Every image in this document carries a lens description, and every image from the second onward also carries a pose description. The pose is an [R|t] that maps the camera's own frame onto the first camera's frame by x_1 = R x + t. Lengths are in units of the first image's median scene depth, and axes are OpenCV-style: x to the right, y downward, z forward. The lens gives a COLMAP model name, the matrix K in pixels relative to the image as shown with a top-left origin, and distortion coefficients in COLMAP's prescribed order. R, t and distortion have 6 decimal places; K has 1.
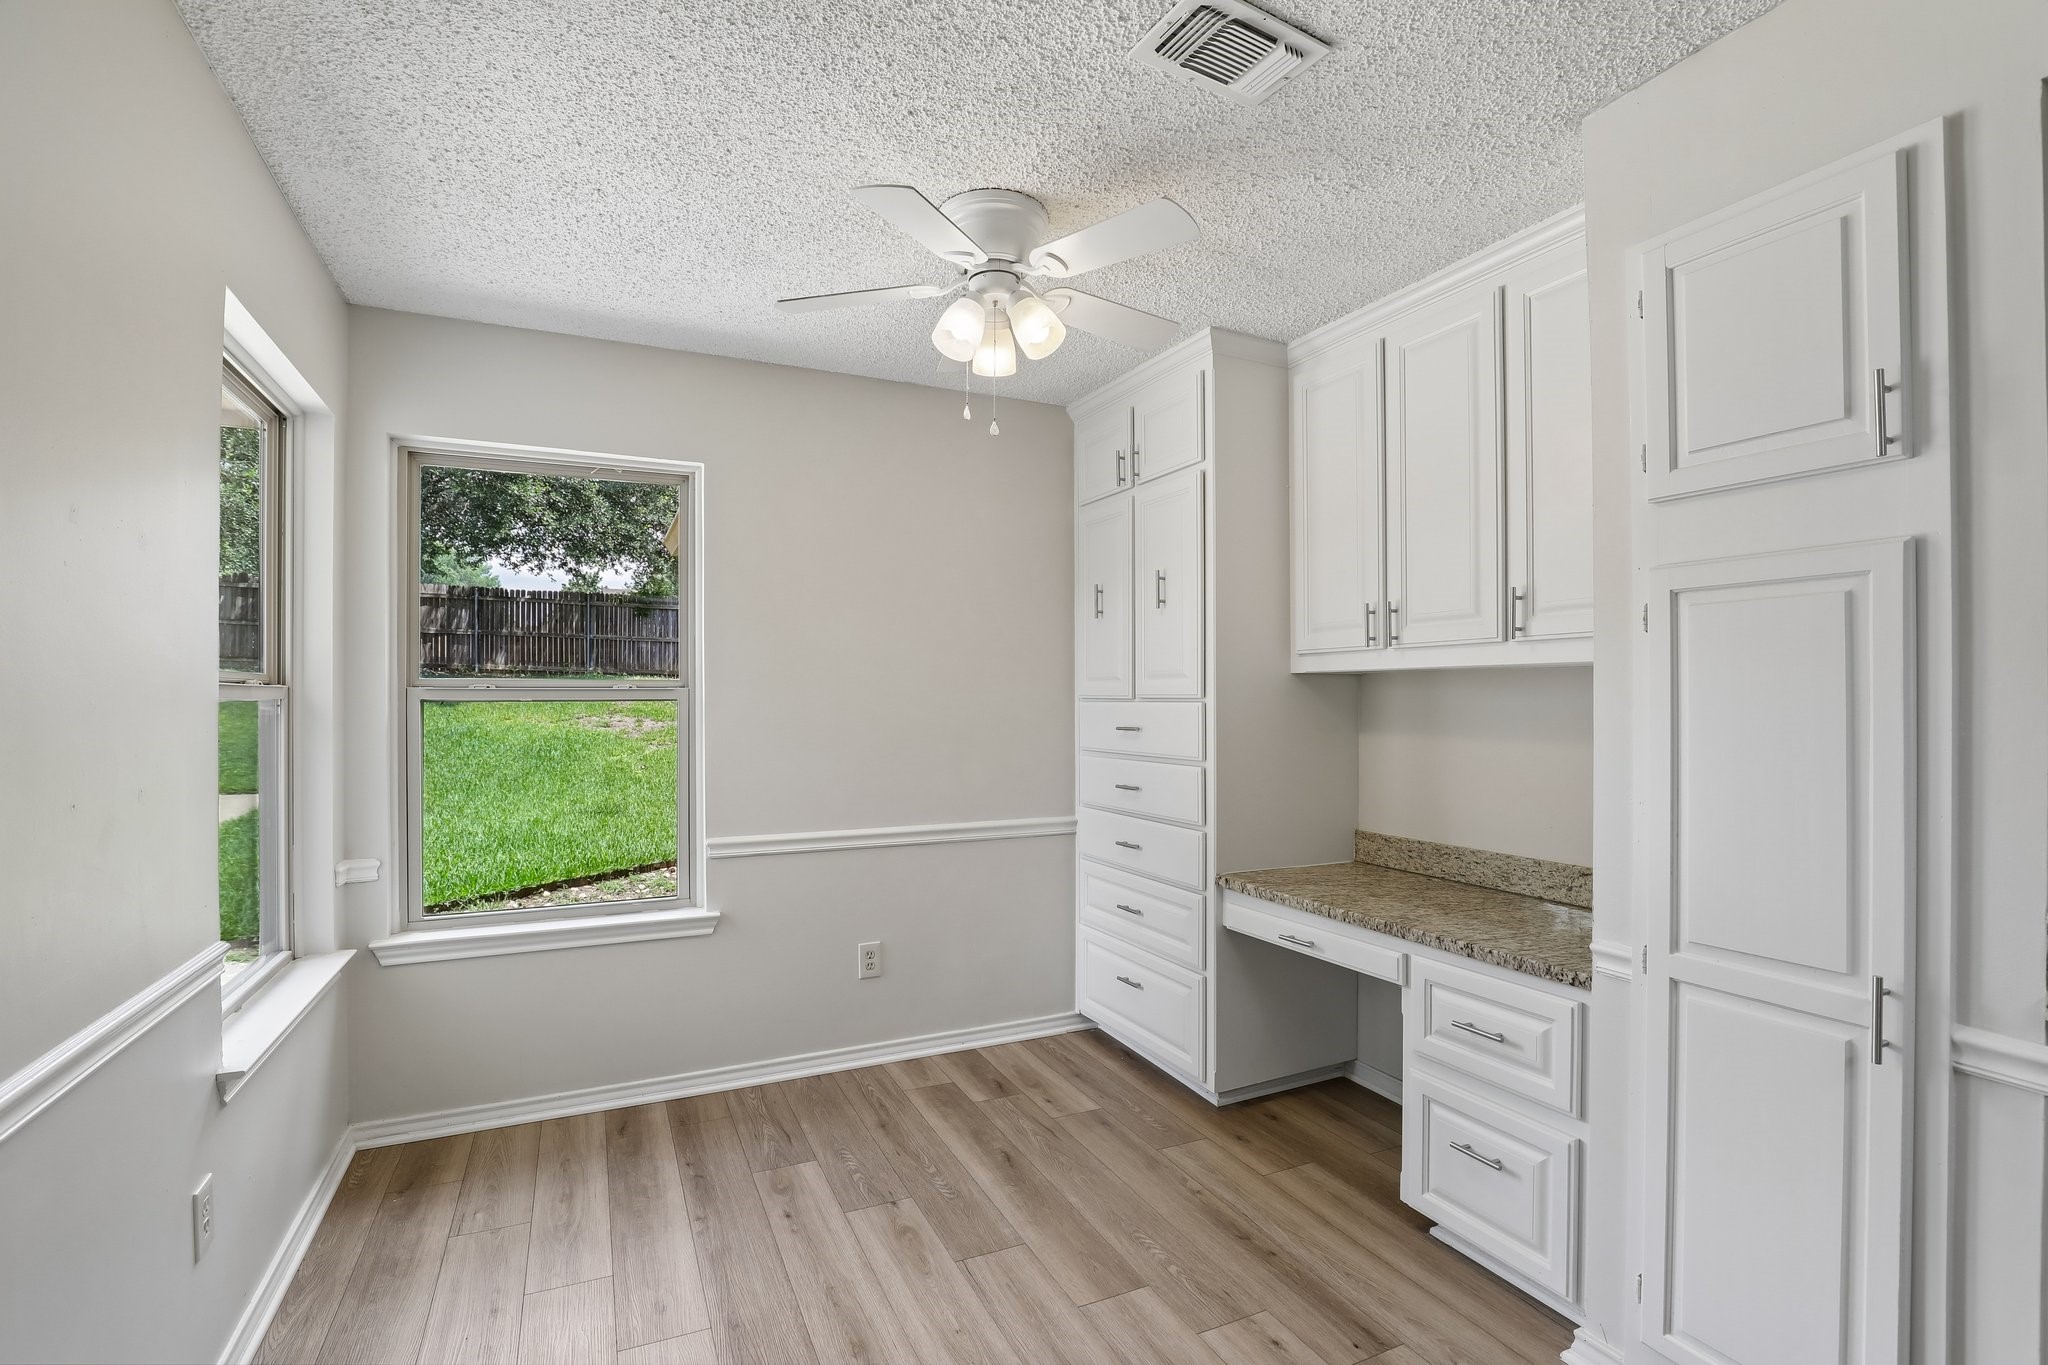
lens RADIAL K [[942.1, 0, 1030.5], [0, 942.1, 695.5], [0, 0, 1]] dist [-0.040236, 0.009088]
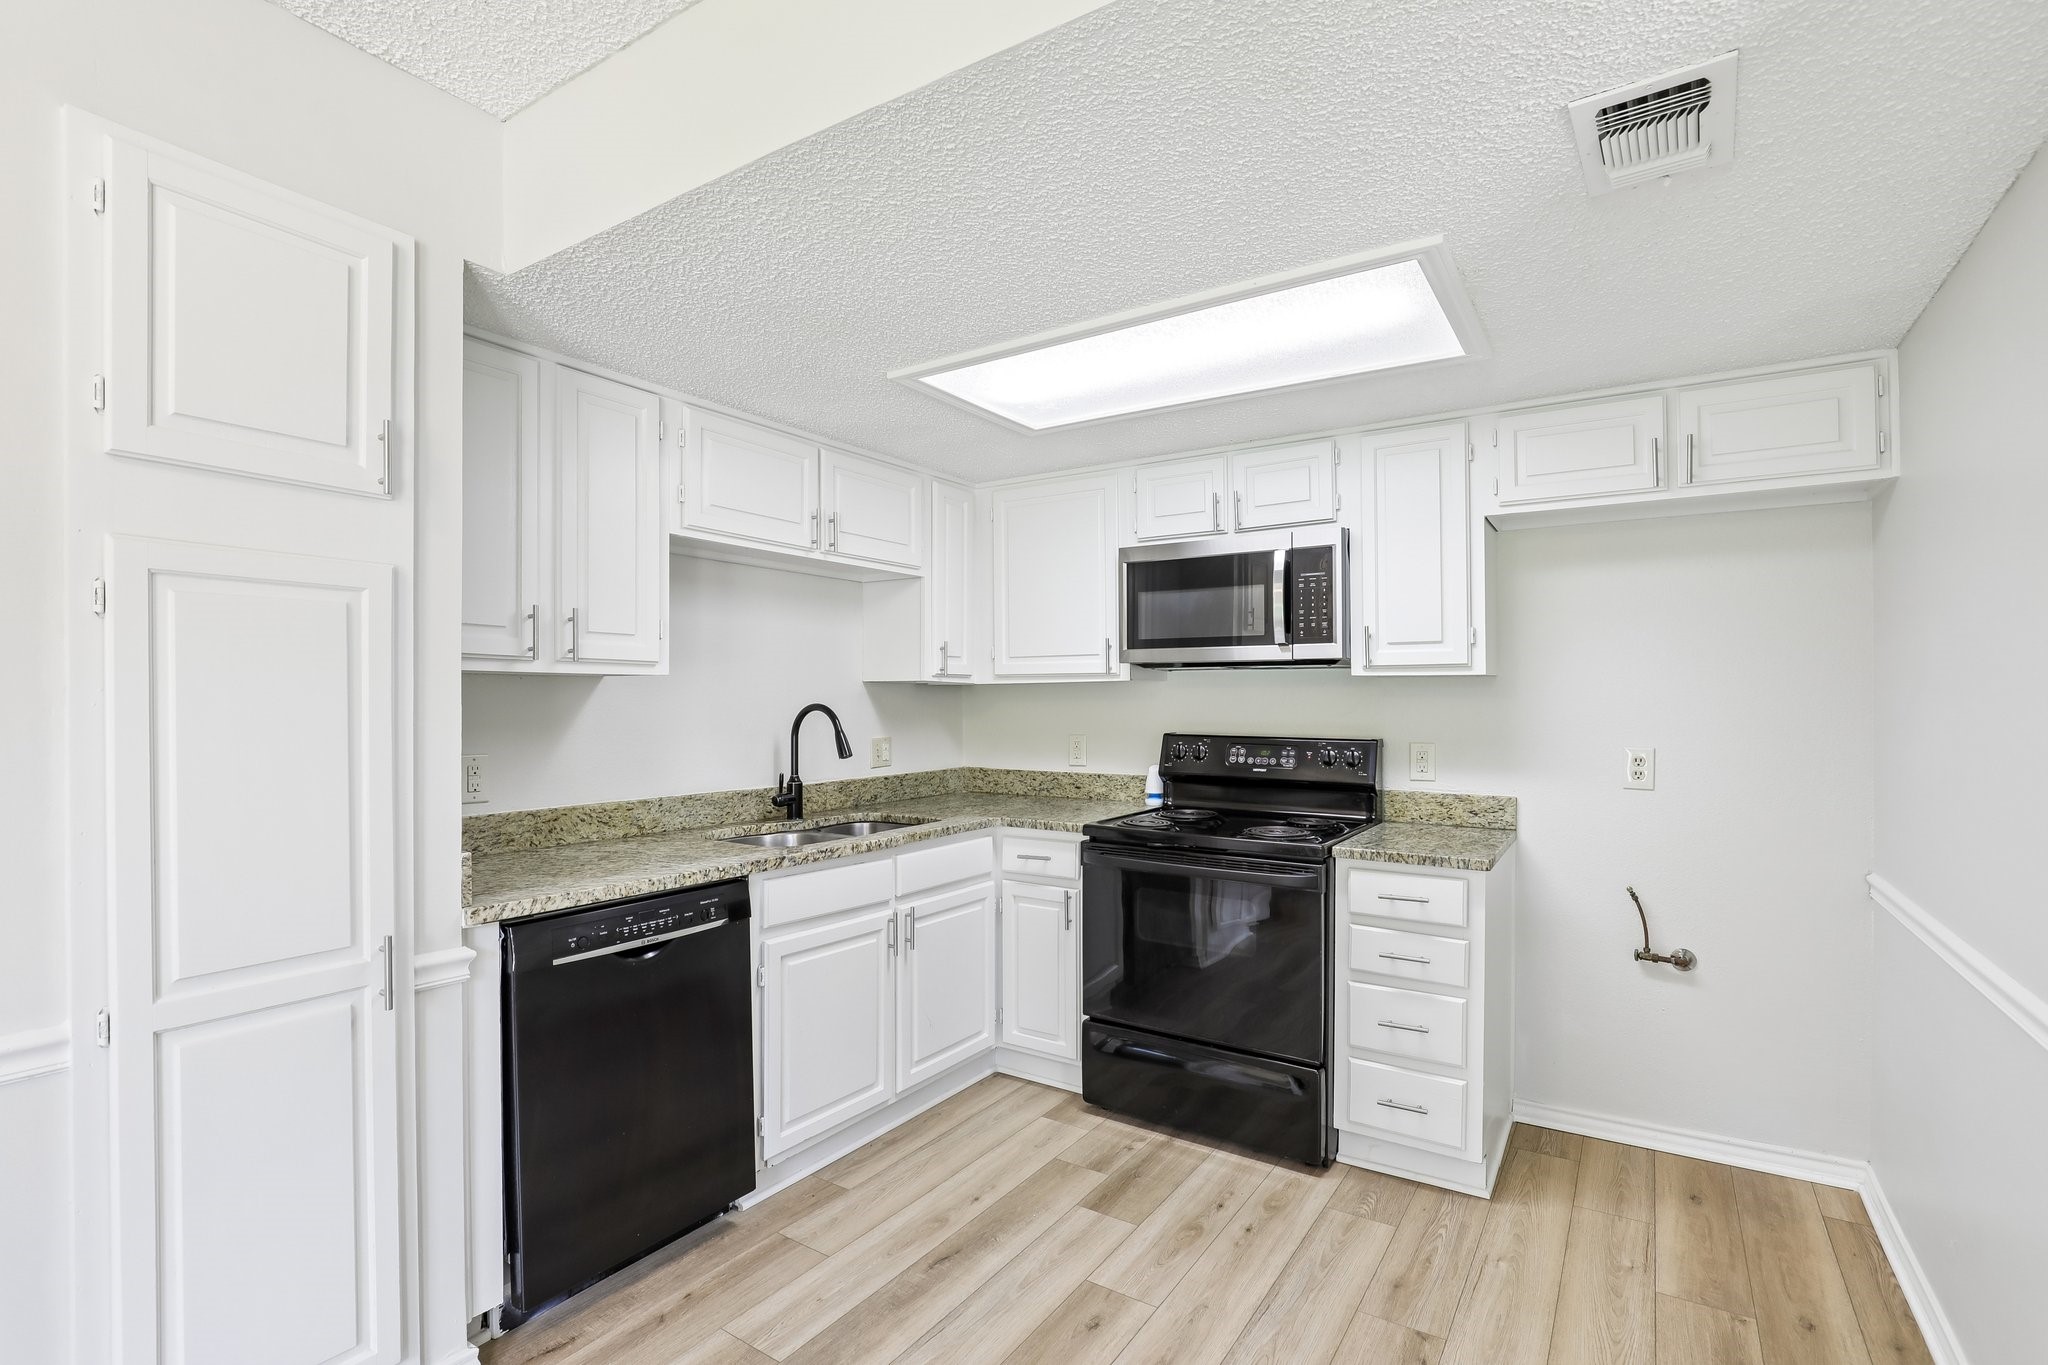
lens RADIAL K [[942.1, 0, 1030.5], [0, 942.1, 695.5], [0, 0, 1]] dist [-0.040236, 0.009088]
pose [[-0.519590, 0.003950, 0.854407, -0.259809], [-0.003822, 0.999969, -0.006947, 0.001998], [-0.854407, -0.006876, -0.519558, 0.458371]]
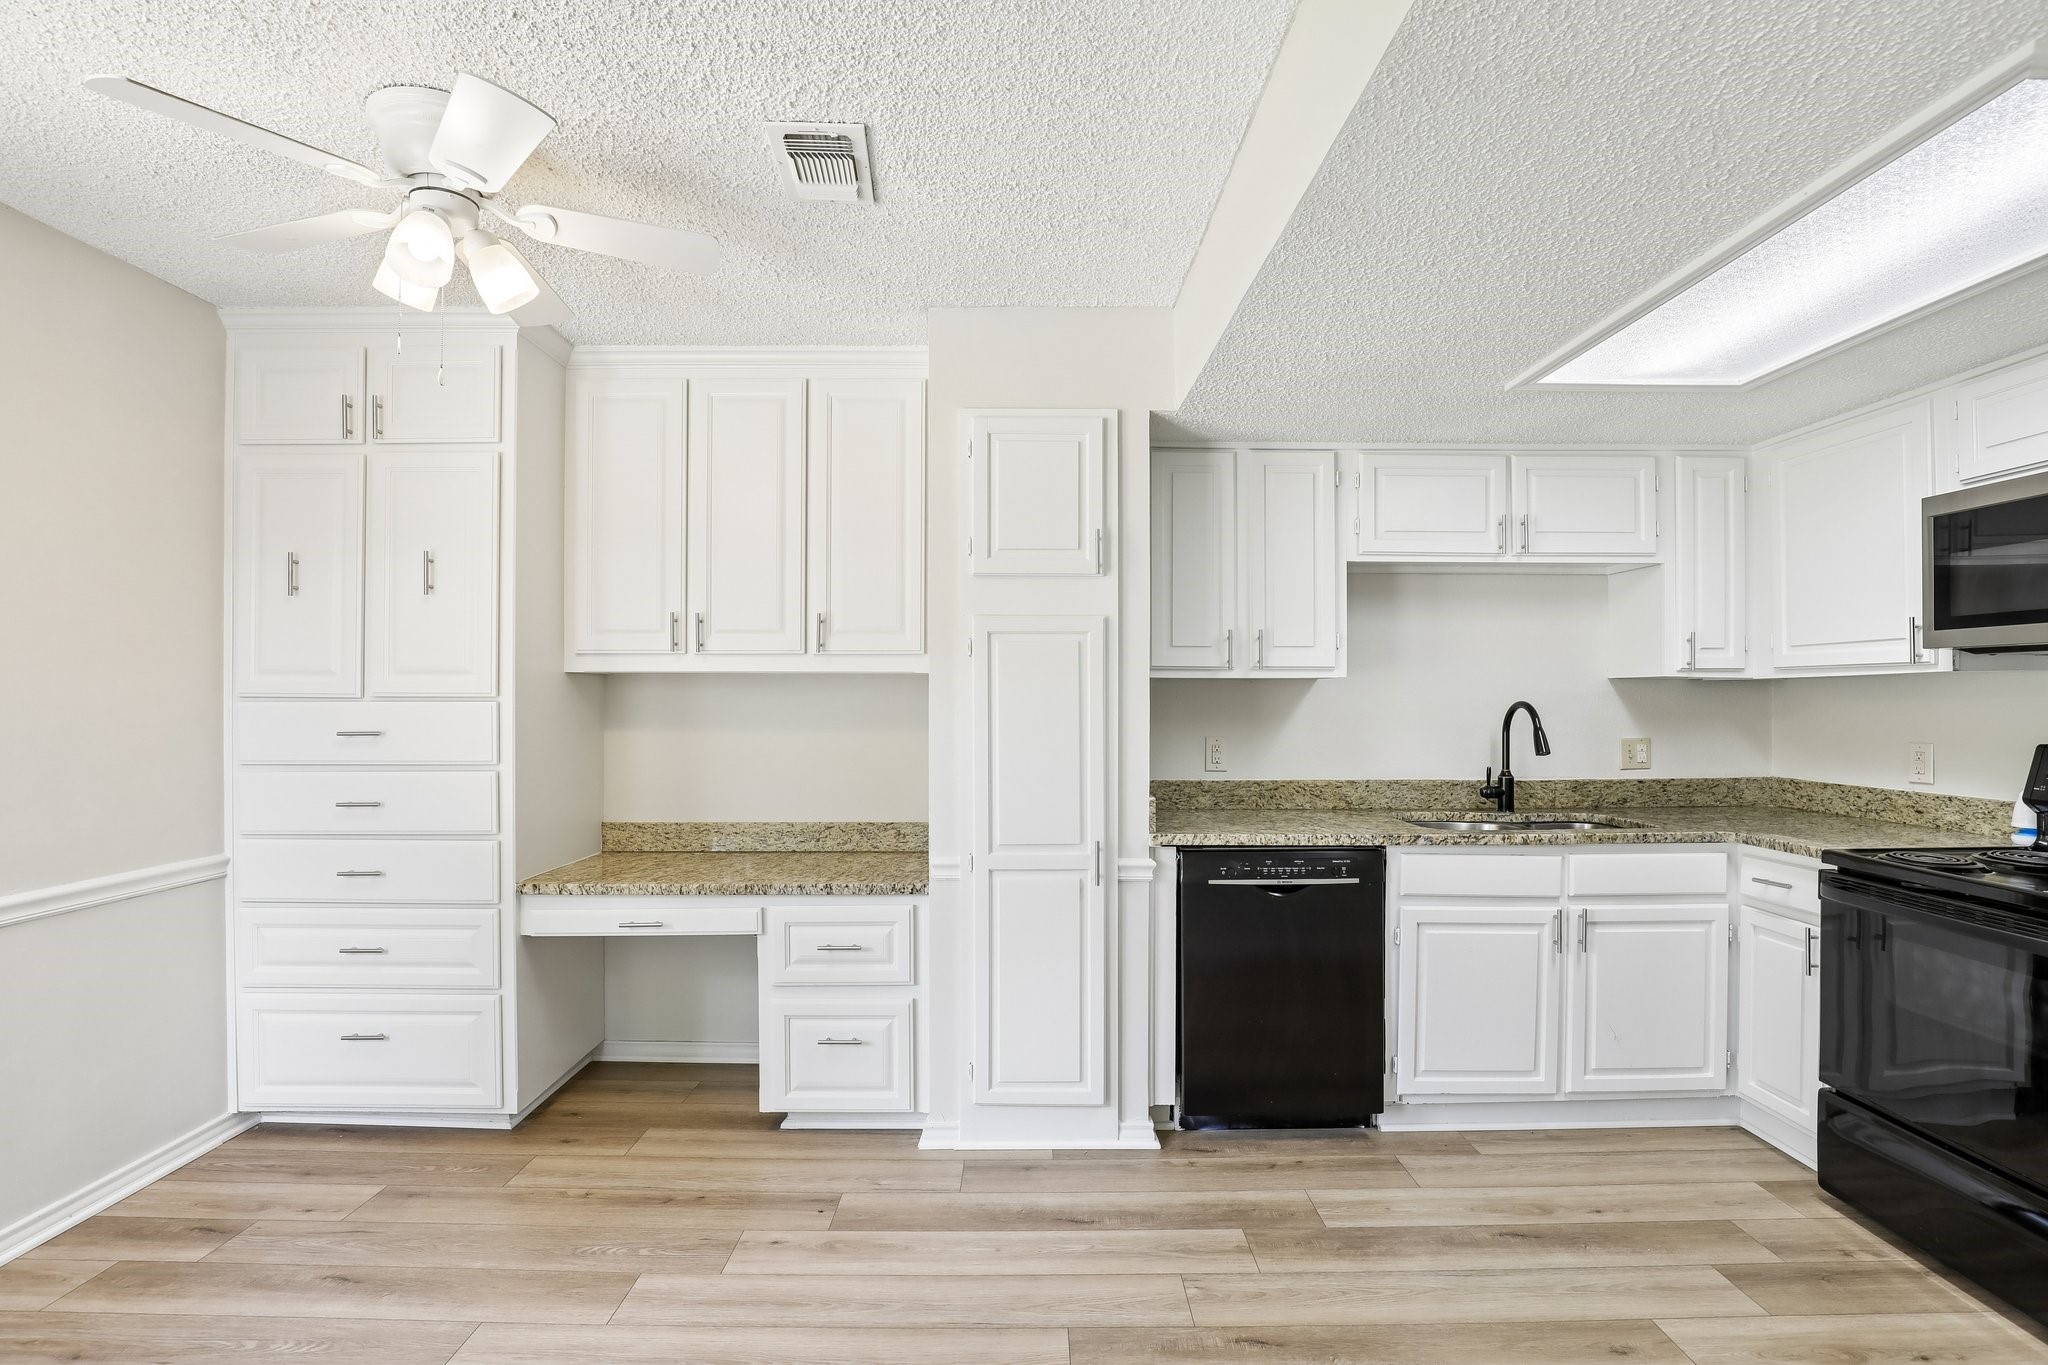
lens RADIAL K [[942.1, 0, 1030.5], [0, 942.1, 695.5], [0, 0, 1]] dist [-0.040236, 0.009088]
pose [[0.420186, 0.001816, 0.907436, -0.475686], [-0.003167, 0.999995, -0.000535, 0.000140], [-0.907433, -0.002649, 0.420189, 0.145365]]
